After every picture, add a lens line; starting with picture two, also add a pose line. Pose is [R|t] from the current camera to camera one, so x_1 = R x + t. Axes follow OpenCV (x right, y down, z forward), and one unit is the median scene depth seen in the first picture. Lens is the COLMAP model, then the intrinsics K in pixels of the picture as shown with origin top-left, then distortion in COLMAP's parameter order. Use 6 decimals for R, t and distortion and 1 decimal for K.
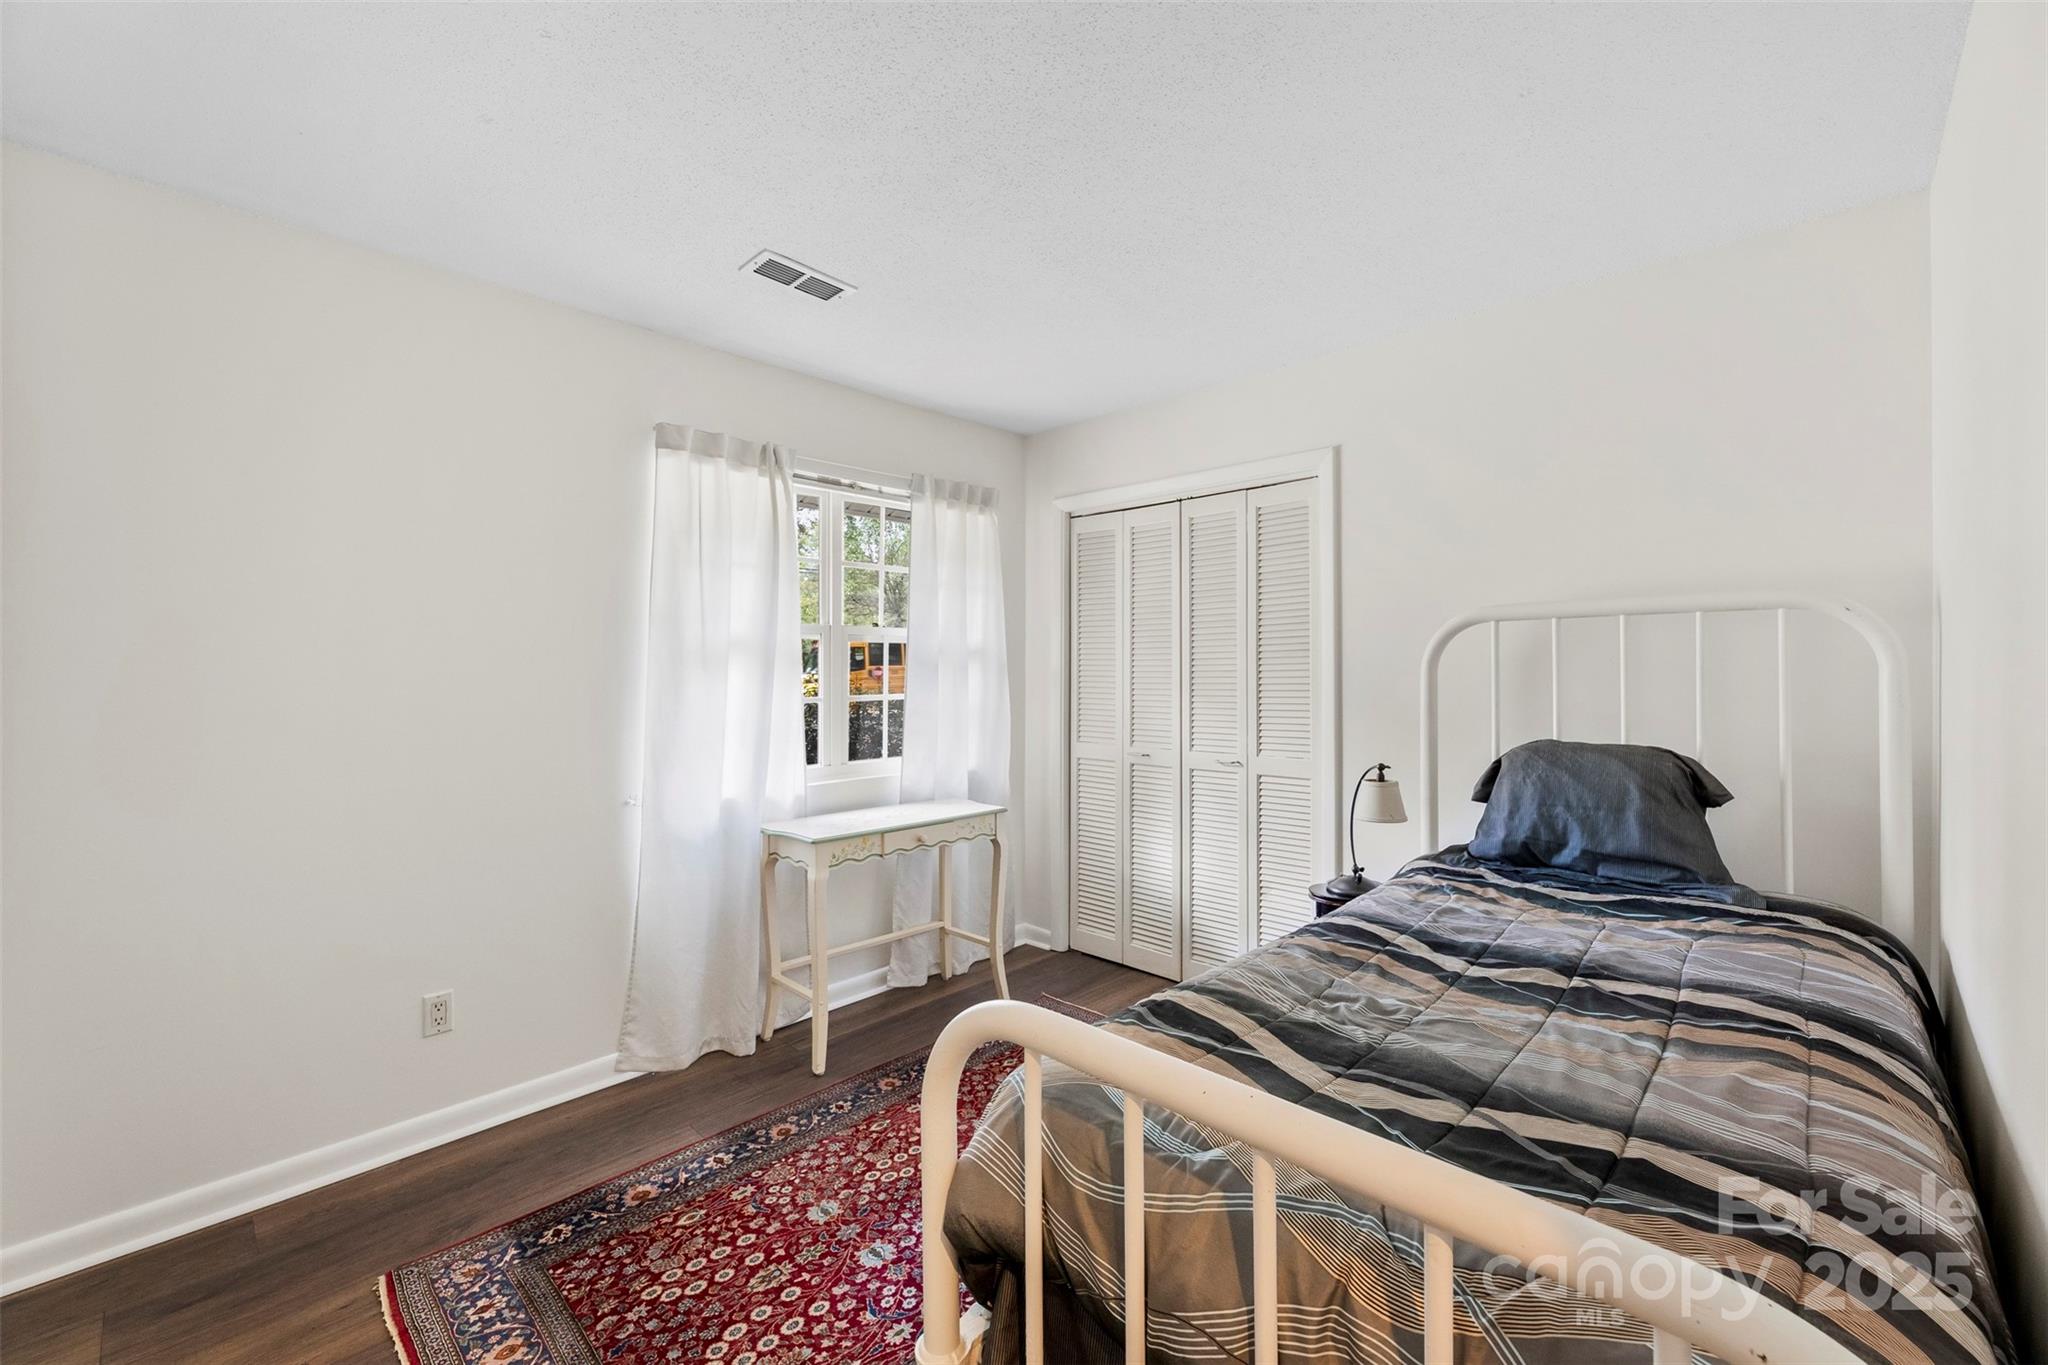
lens RADIAL K [[797.4, 0, 1027.3], [0, 797.4, 681.8], [0, 0, 1]] dist [0.000006, 0.000000]
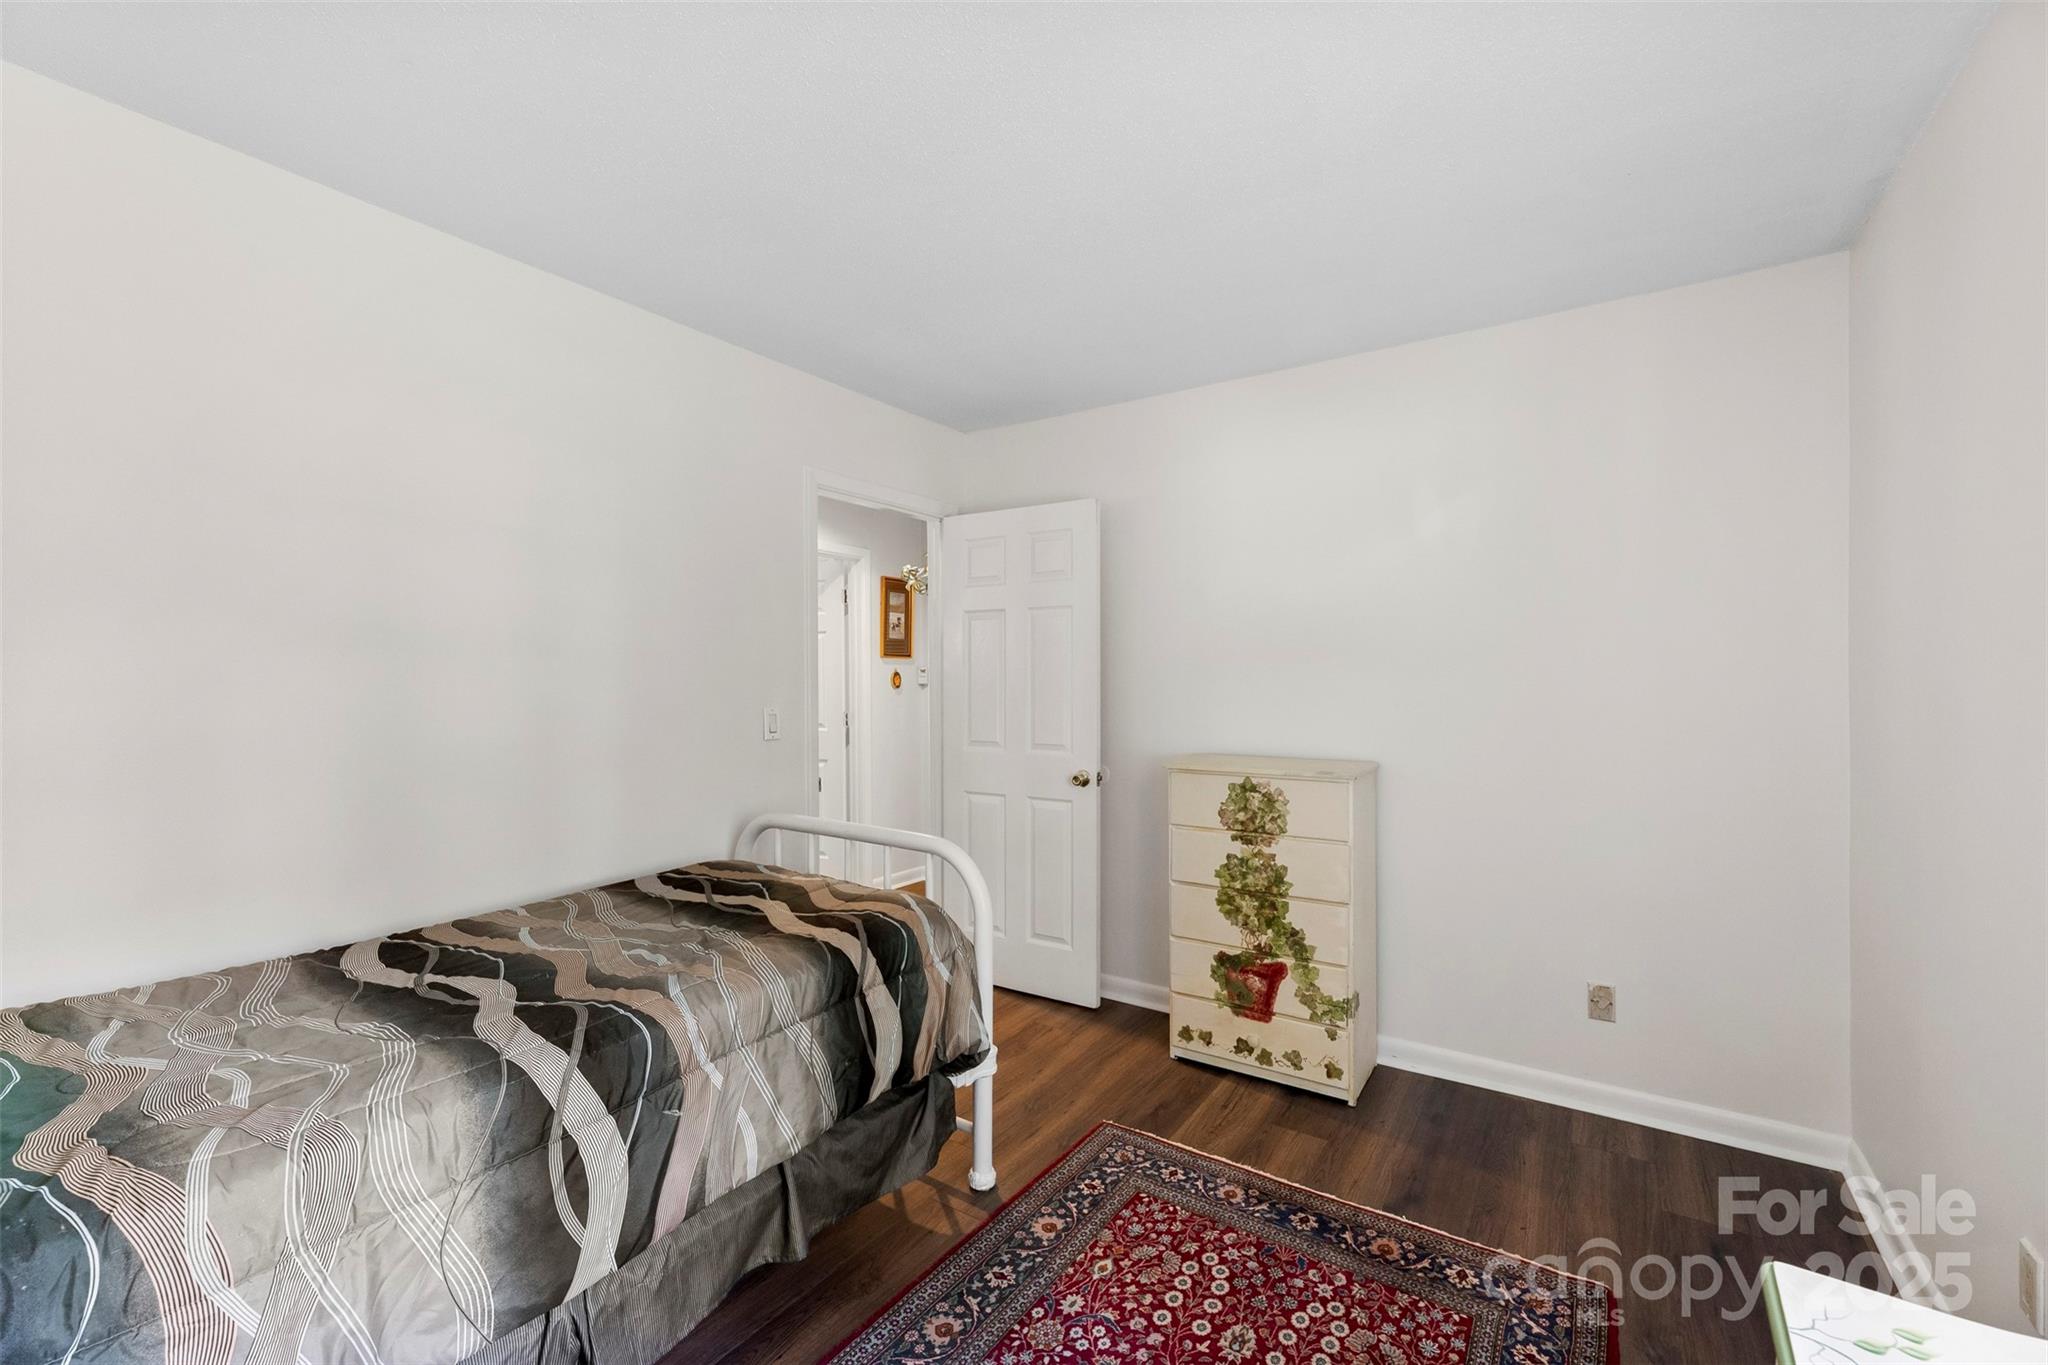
lens RADIAL K [[840.8, 0, 1024.7], [0, 840.8, 682.8], [0, 0, 1]] dist [-0.001350, -0.000108]
pose [[-0.987266, 0.012997, -0.158549, 0.068178], [0.013580, 0.999904, -0.002594, -0.014903], [0.158500, -0.004715, -0.987348, 2.033176]]
